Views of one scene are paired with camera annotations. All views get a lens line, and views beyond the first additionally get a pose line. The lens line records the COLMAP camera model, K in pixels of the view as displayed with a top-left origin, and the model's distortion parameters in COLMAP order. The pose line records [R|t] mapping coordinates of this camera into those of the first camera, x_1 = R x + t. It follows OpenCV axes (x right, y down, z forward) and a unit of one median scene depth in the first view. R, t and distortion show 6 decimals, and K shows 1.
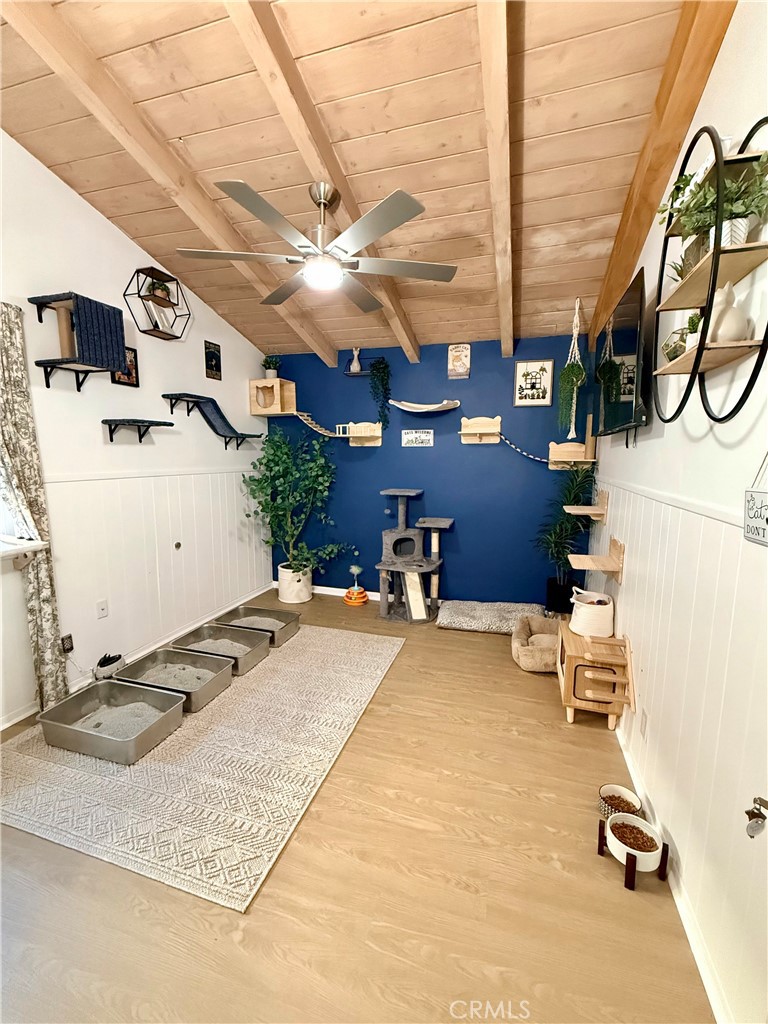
lens RADIAL K [[435.7, 0, 386.8], [0, 435.7, 513.0], [0, 0, 1]] dist [-0.001561, -0.000507]
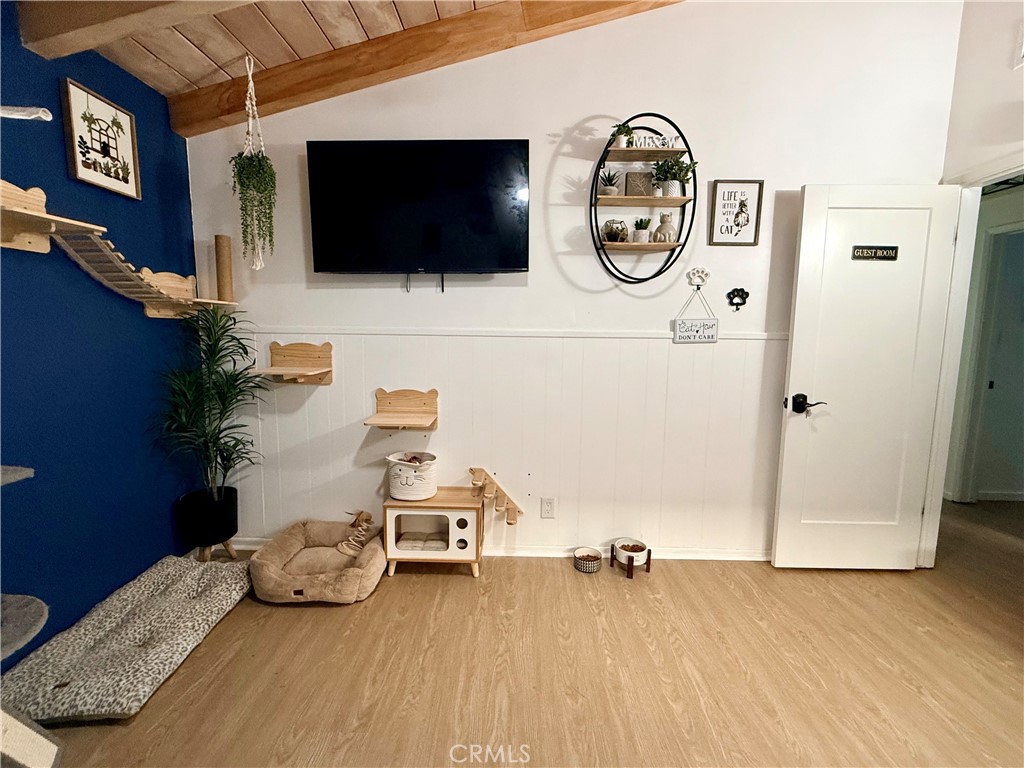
lens RADIAL K [[435.7, 0, 512.0], [0, 435.7, 384.0], [0, 0, 1]] dist [-0.001561, -0.000507]
pose [[-0.275727, -0.123833, 0.953226, -0.416396], [0.112816, 0.980645, 0.160028, -0.072666], [-0.954593, 0.151663, -0.256419, 0.984137]]
